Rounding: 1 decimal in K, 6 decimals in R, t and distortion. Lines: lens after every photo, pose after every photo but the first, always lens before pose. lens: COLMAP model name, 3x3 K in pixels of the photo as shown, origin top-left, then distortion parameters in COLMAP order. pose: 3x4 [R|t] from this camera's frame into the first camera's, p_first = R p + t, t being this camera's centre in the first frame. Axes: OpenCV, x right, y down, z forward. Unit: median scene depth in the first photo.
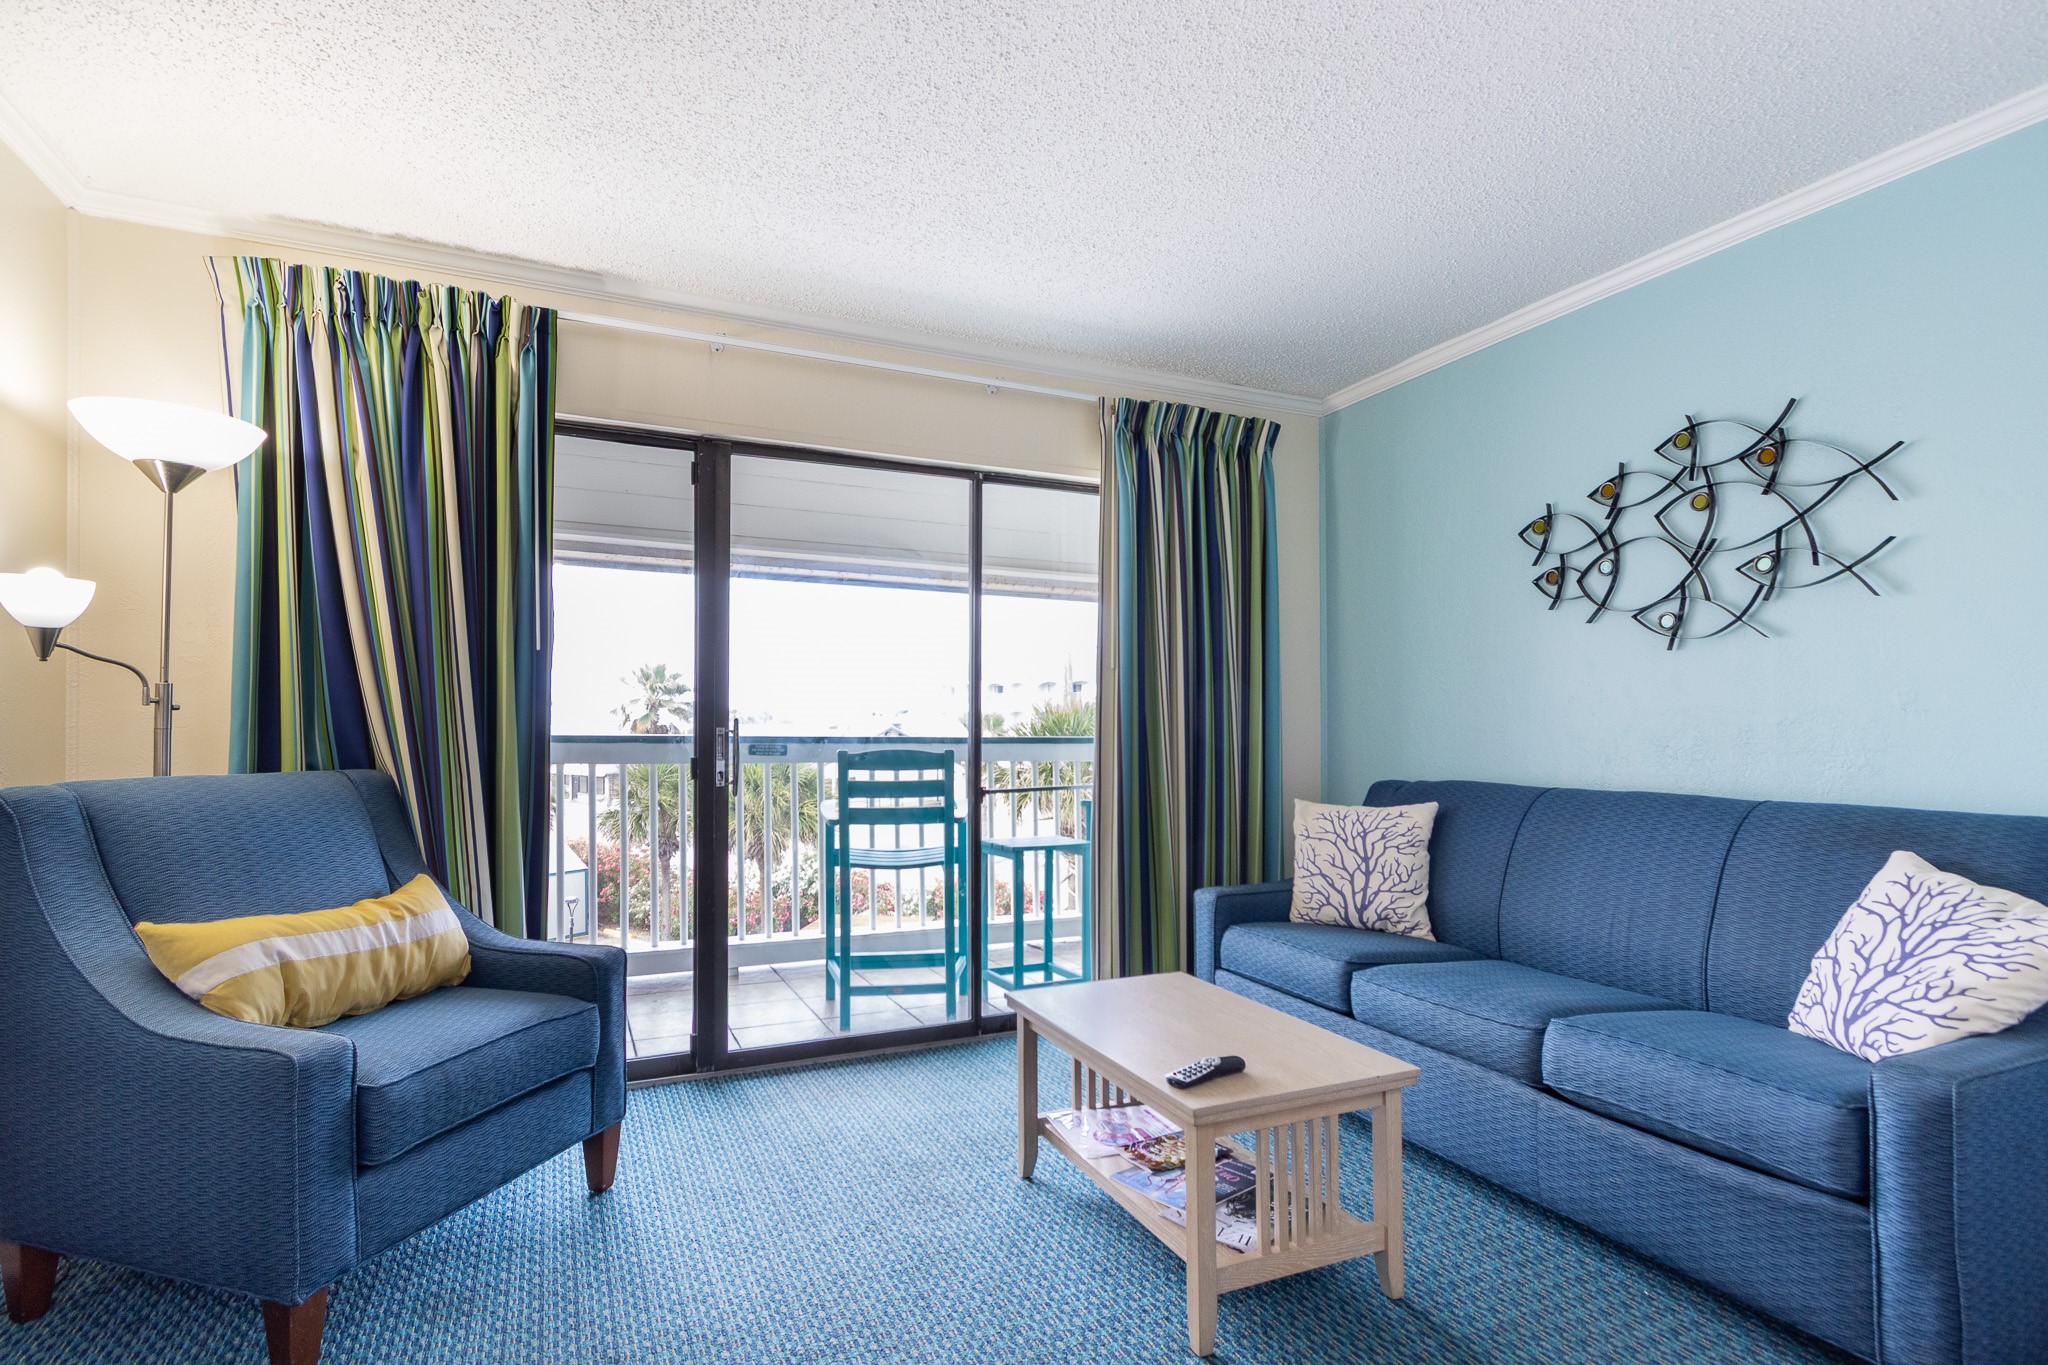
lens RADIAL K [[974.7, 0, 986.0], [0, 974.7, 704.2], [0, 0, 1]] dist [0.005575, -0.000581]
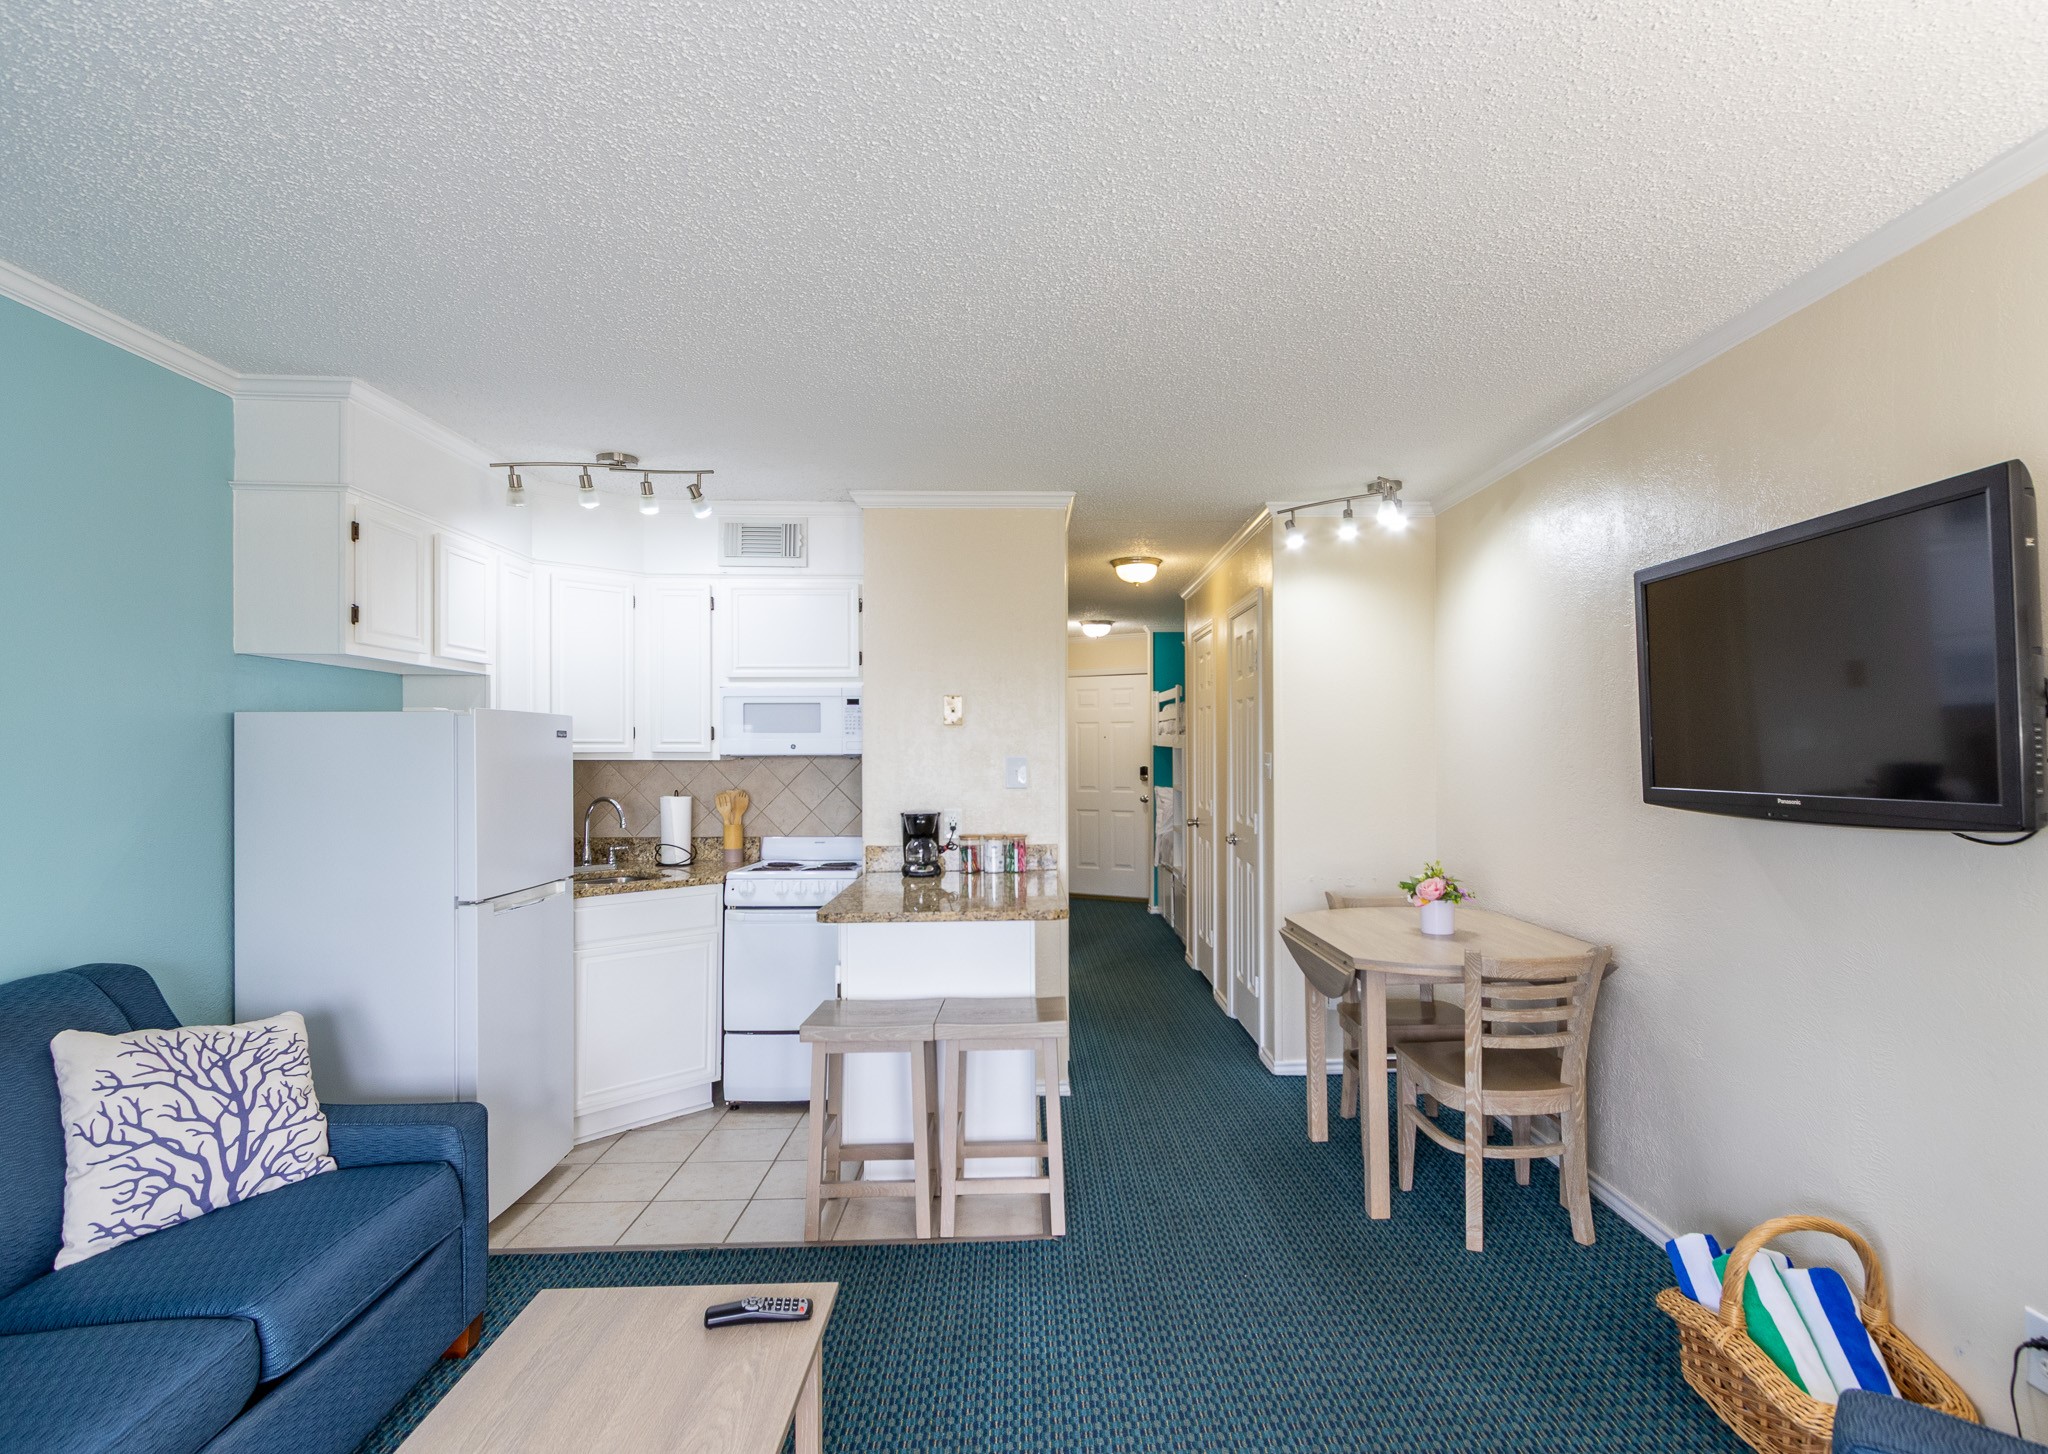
lens RADIAL K [[1013.0, 0, 1064.3], [0, 1013.0, 753.1], [0, 0, 1]] dist [0.000974, -0.000052]
pose [[-0.931963, 0.003564, 0.362535, -0.228516], [0.000252, 0.999958, -0.009184, -0.077102], [-0.362552, -0.008467, -0.931925, 1.099932]]
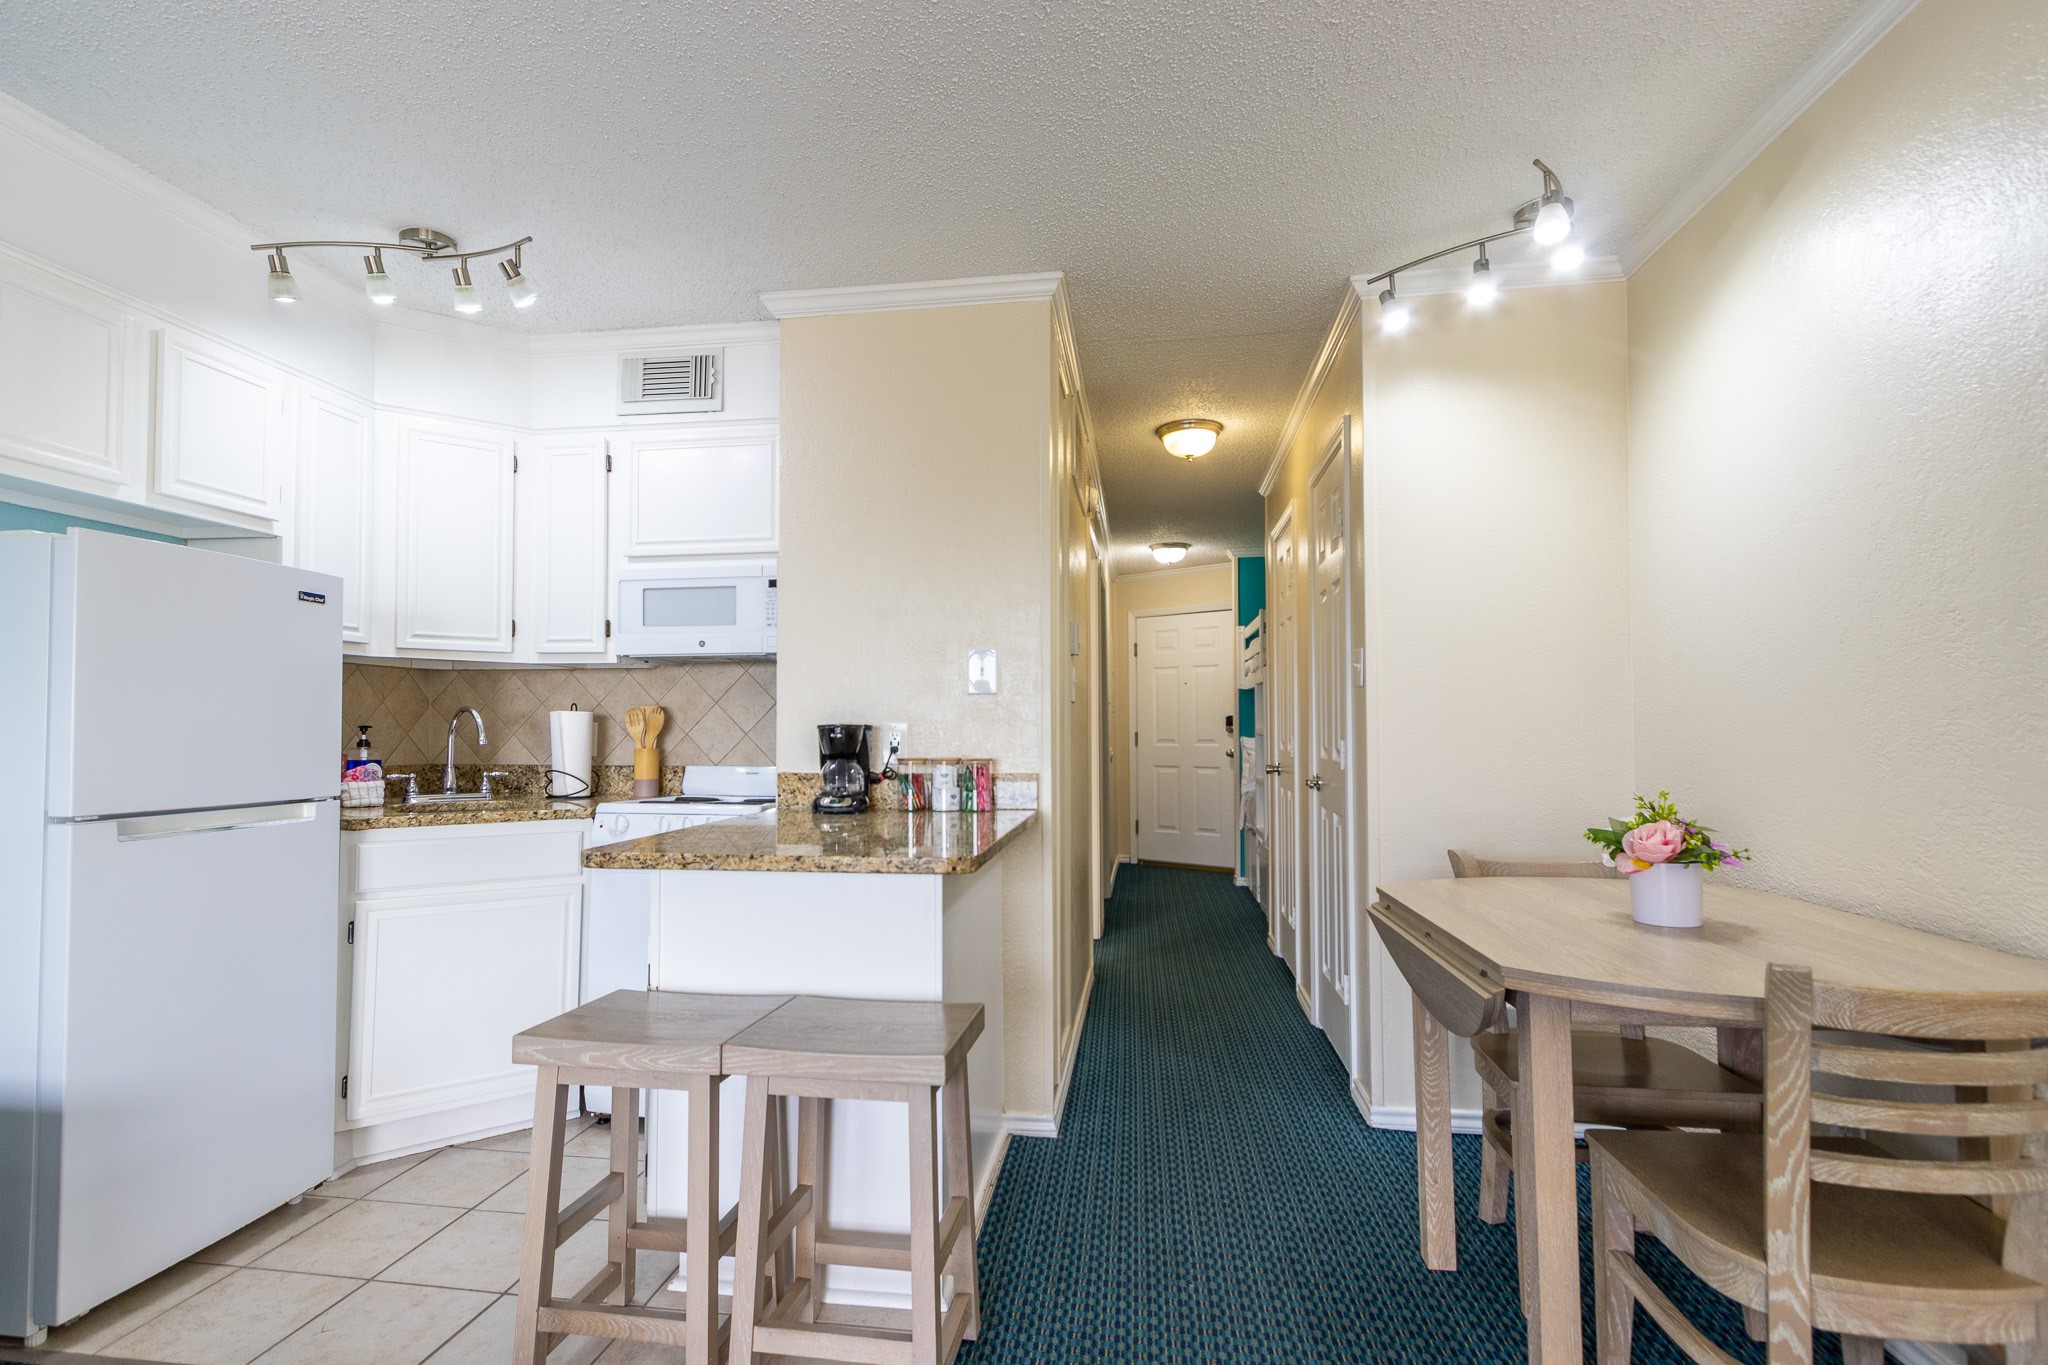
lens RADIAL K [[963.3, 0, 999.3], [0, 963.3, 707.1], [0, 0, 1]] dist [0.004047, -0.000266]
pose [[-0.845767, 0.014860, 0.533345, -0.177833], [-0.004083, 0.999403, -0.034320, 0.003792], [-0.533536, -0.031204, -0.845202, 0.608281]]
